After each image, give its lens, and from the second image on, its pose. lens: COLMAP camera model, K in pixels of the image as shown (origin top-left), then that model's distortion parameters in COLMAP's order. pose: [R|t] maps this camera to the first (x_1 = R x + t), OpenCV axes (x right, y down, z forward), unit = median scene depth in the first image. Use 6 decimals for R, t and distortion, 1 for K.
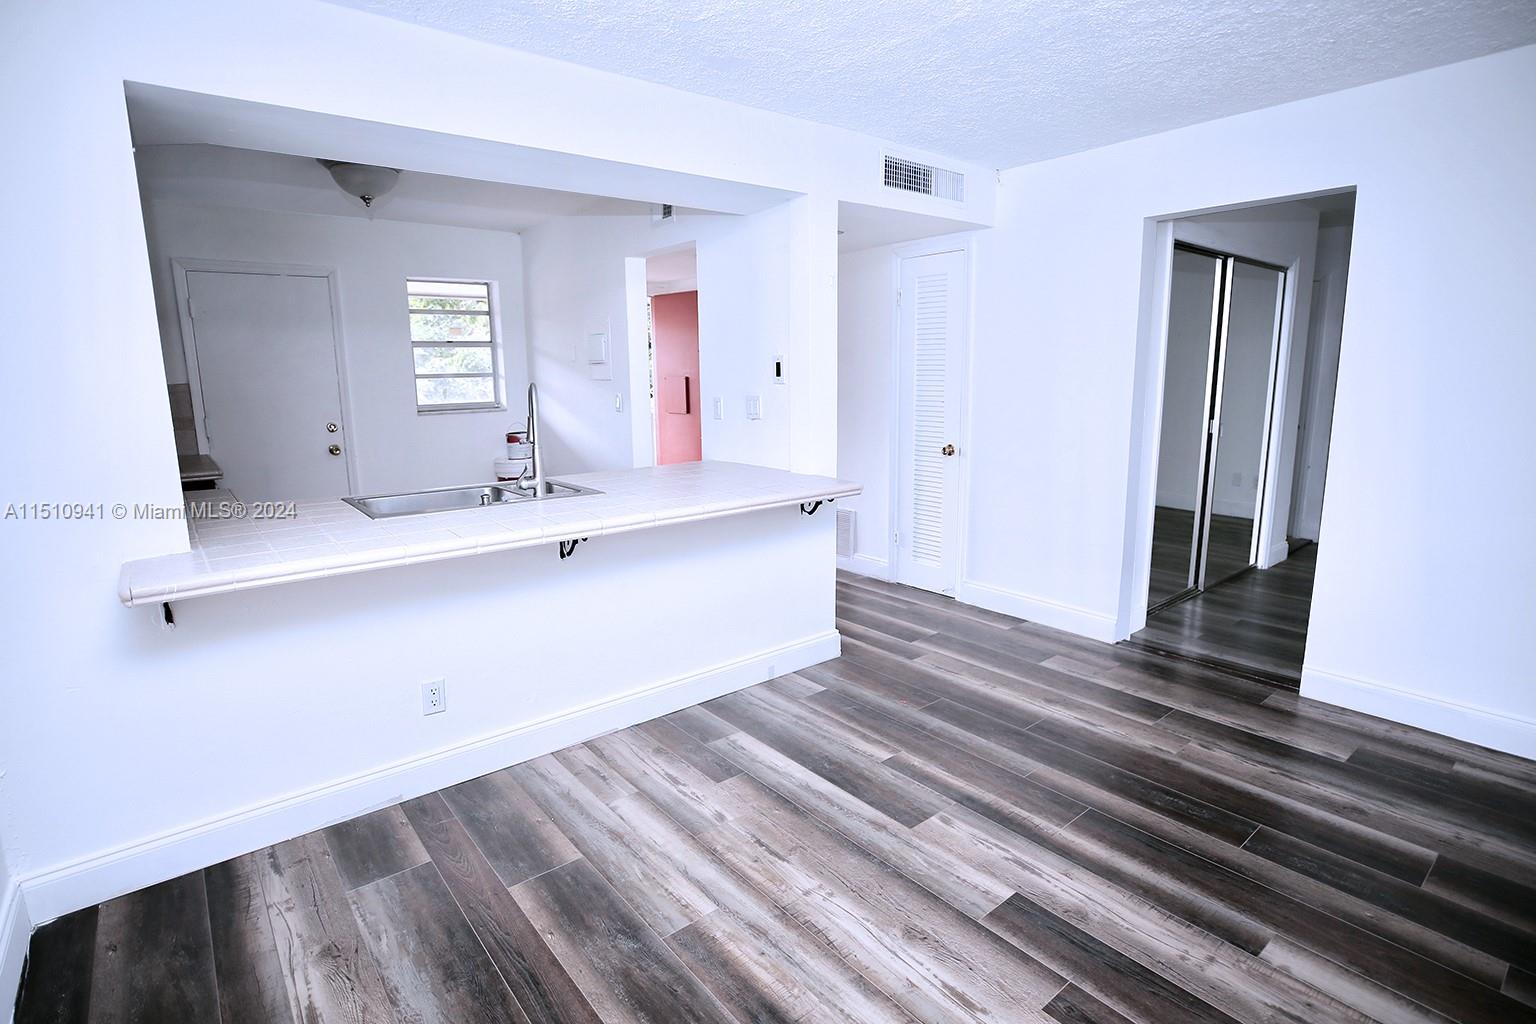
lens RADIAL K [[762.2, 0, 764.7], [0, 762.2, 507.2], [0, 0, 1]] dist [0.002198, 0.000447]
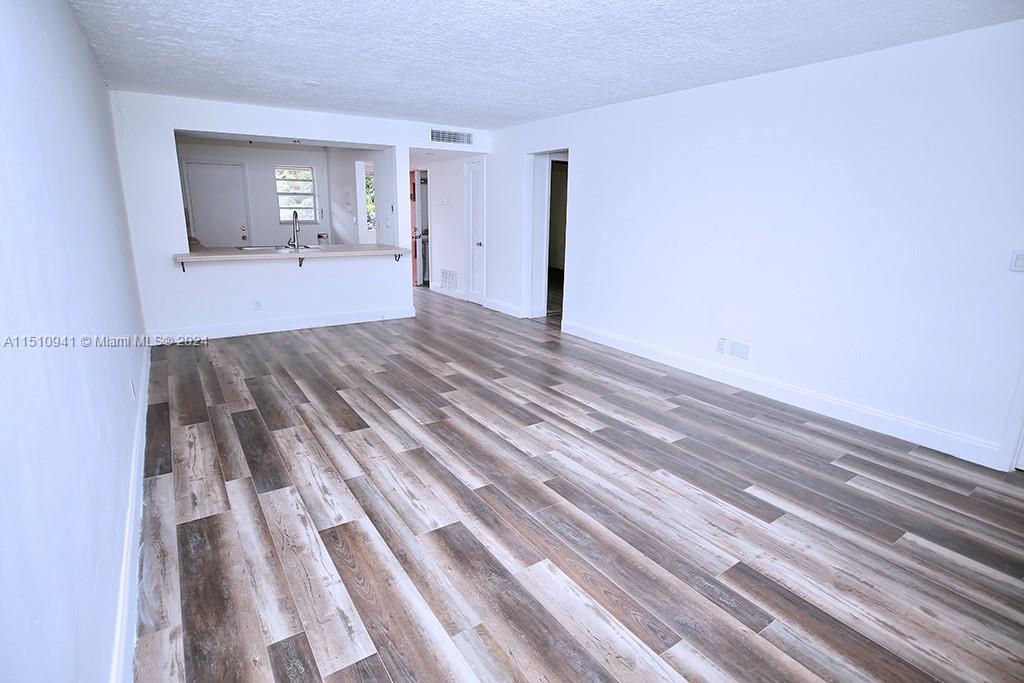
lens RADIAL K [[508.1, 0, 511.9], [0, 508.1, 341.9], [0, 0, 1]] dist [0.002198, 0.000447]
pose [[0.995891, 0.045410, -0.078349, 0.559088], [-0.038850, 0.995766, 0.083309, 0.113230], [0.081800, -0.079923, 0.993439, -0.744700]]
